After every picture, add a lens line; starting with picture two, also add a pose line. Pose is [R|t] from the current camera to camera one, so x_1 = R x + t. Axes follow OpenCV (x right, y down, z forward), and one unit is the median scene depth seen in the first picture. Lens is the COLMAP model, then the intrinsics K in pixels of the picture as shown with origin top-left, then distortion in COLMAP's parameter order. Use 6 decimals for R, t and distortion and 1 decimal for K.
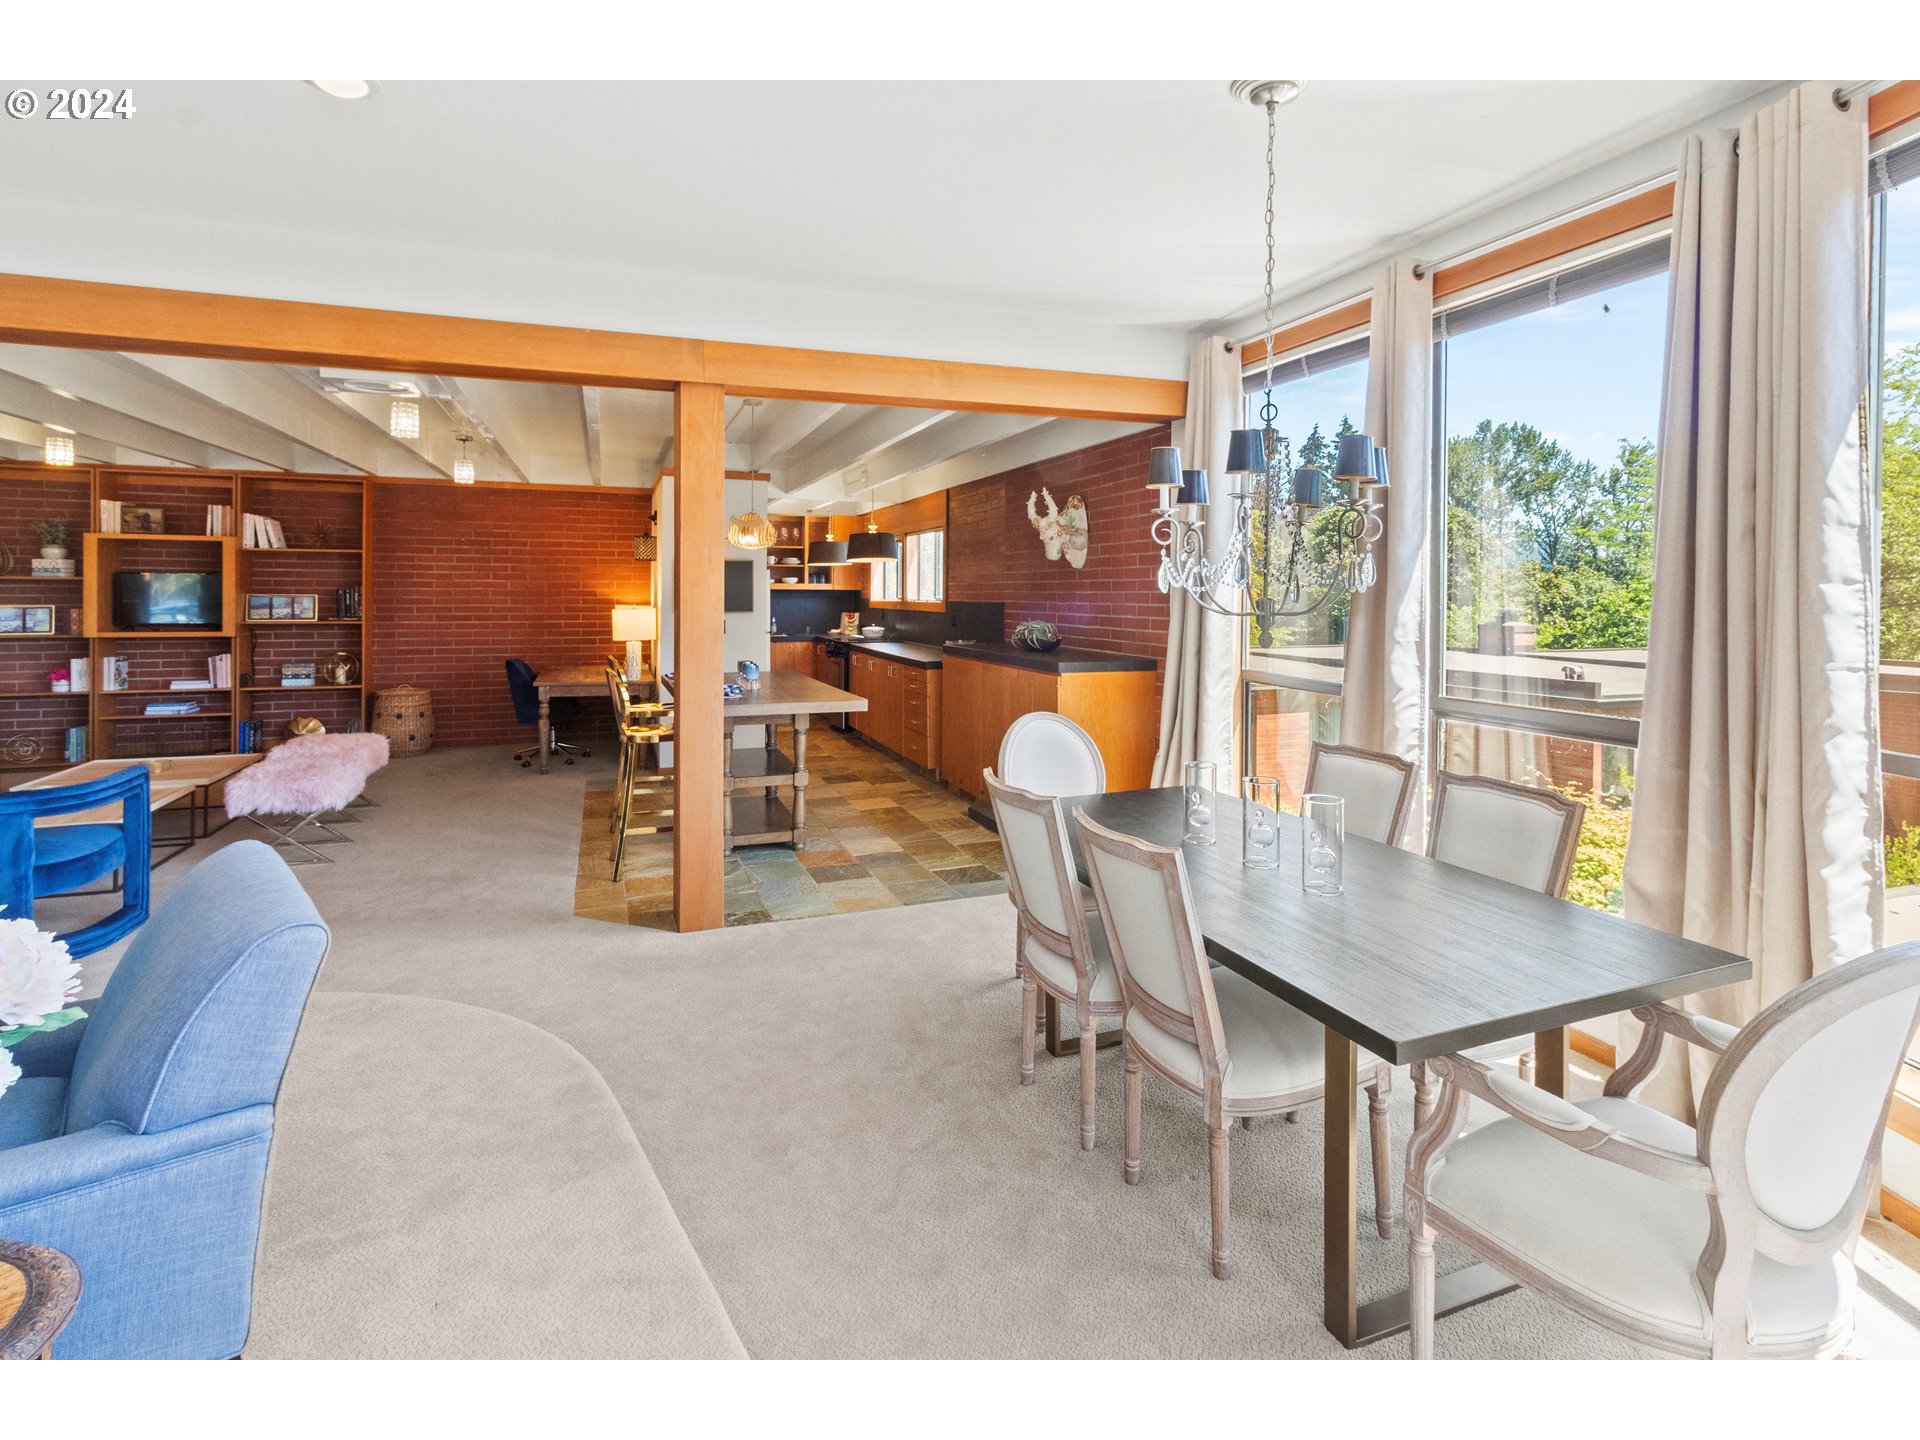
lens RADIAL K [[949.5, 0, 953.5], [0, 949.5, 595.4], [0, 0, 1]] dist [0.004257, -0.000474]
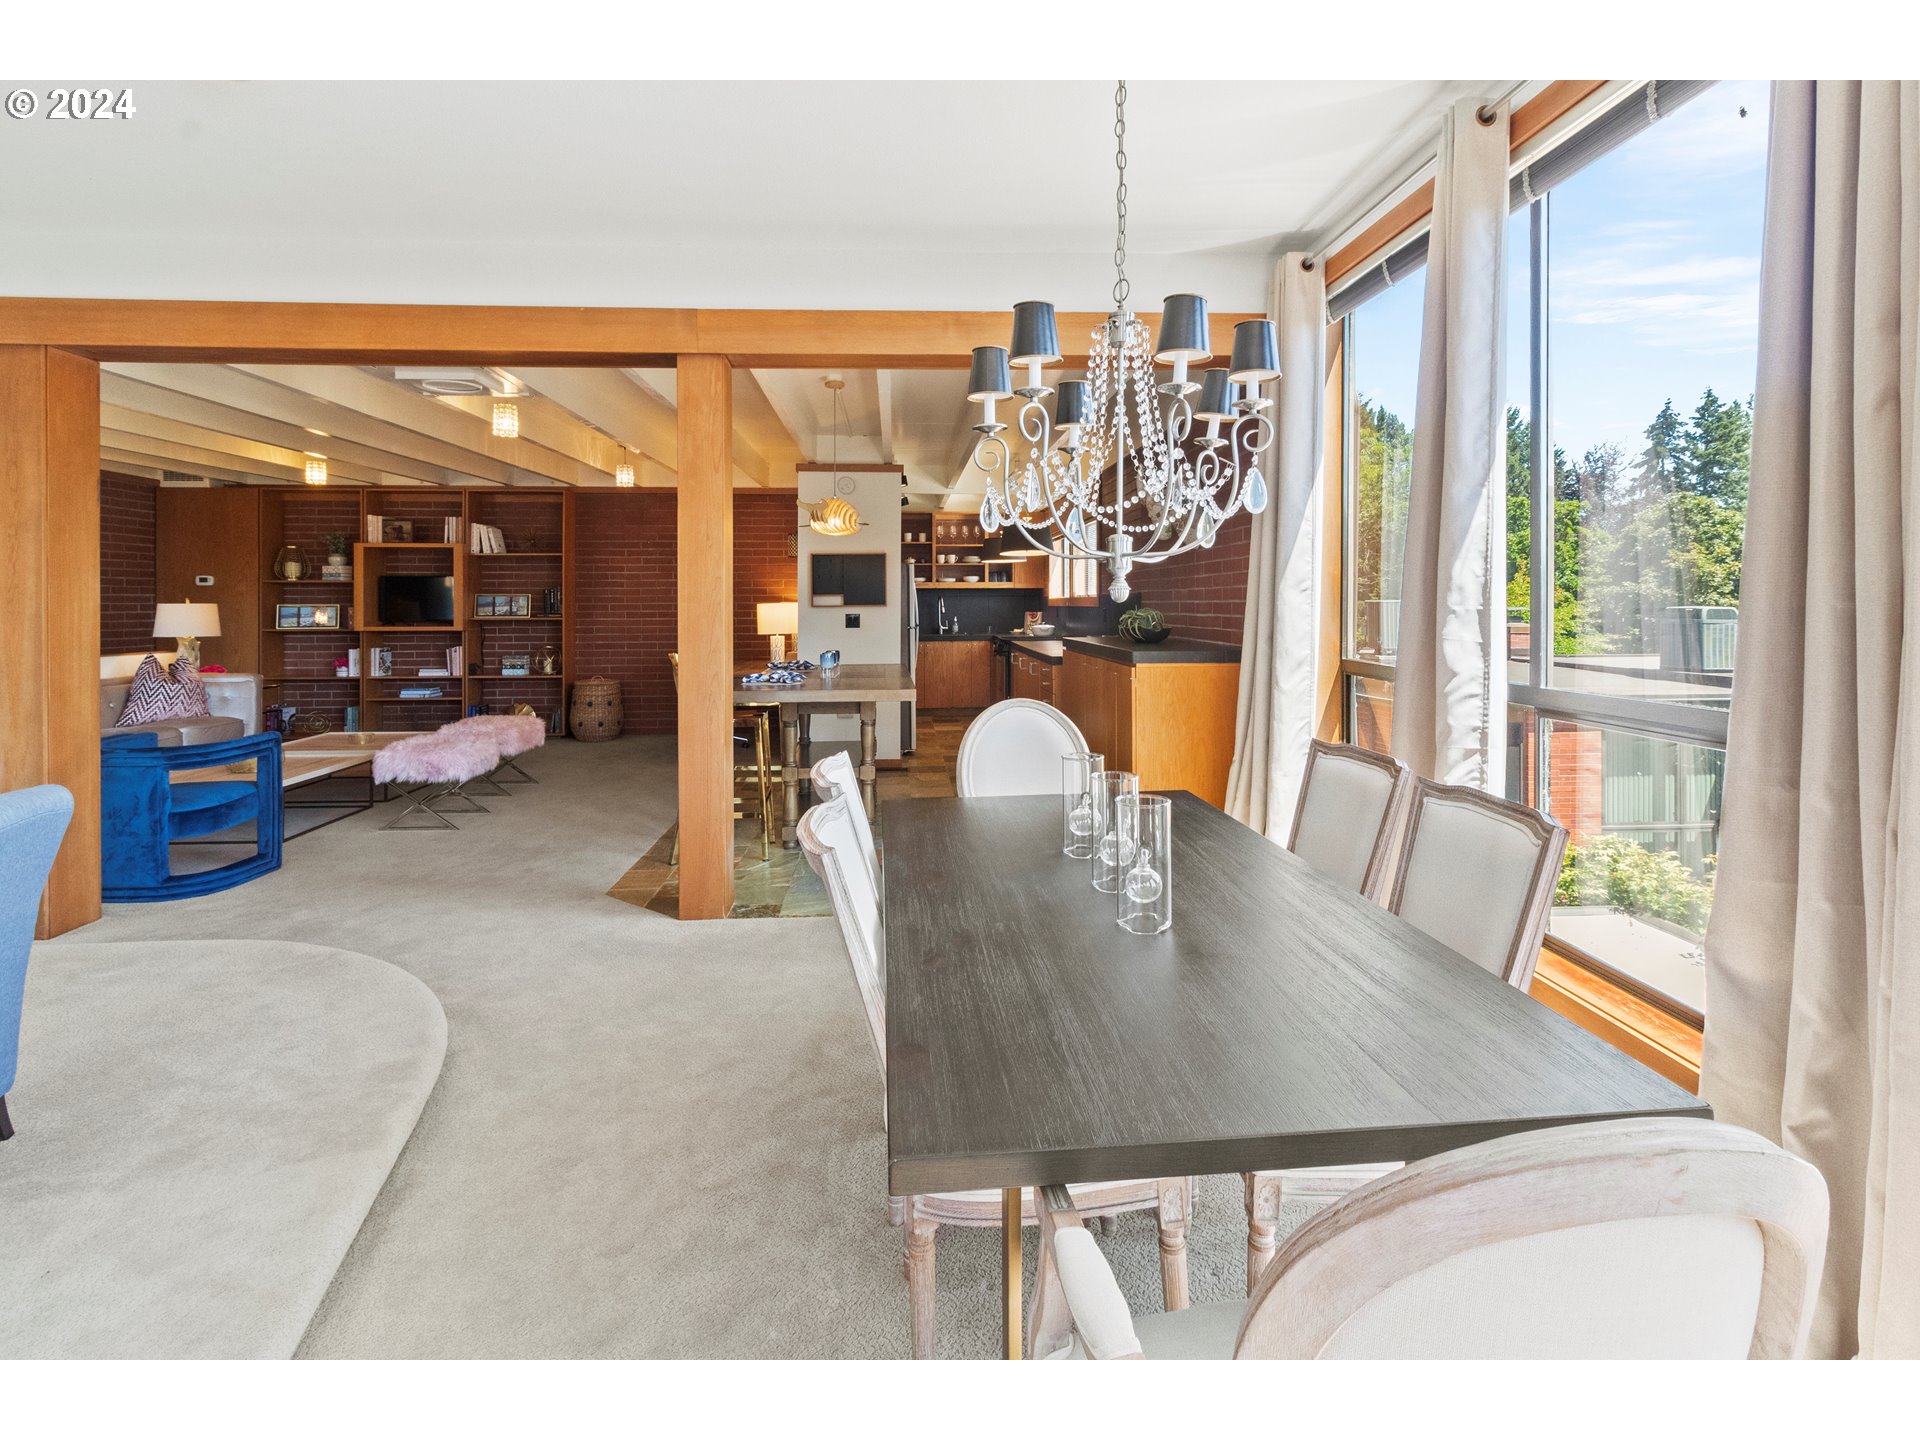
lens RADIAL K [[945.5, 0, 958.7], [0, 945.5, 604.8], [0, 0, 1]] dist [0.001343, 0.000102]
pose [[0.958998, -0.007858, -0.283303, 0.135520], [0.007513, 0.999969, -0.002303, 0.018911], [0.283312, 0.000080, 0.959028, 0.078023]]
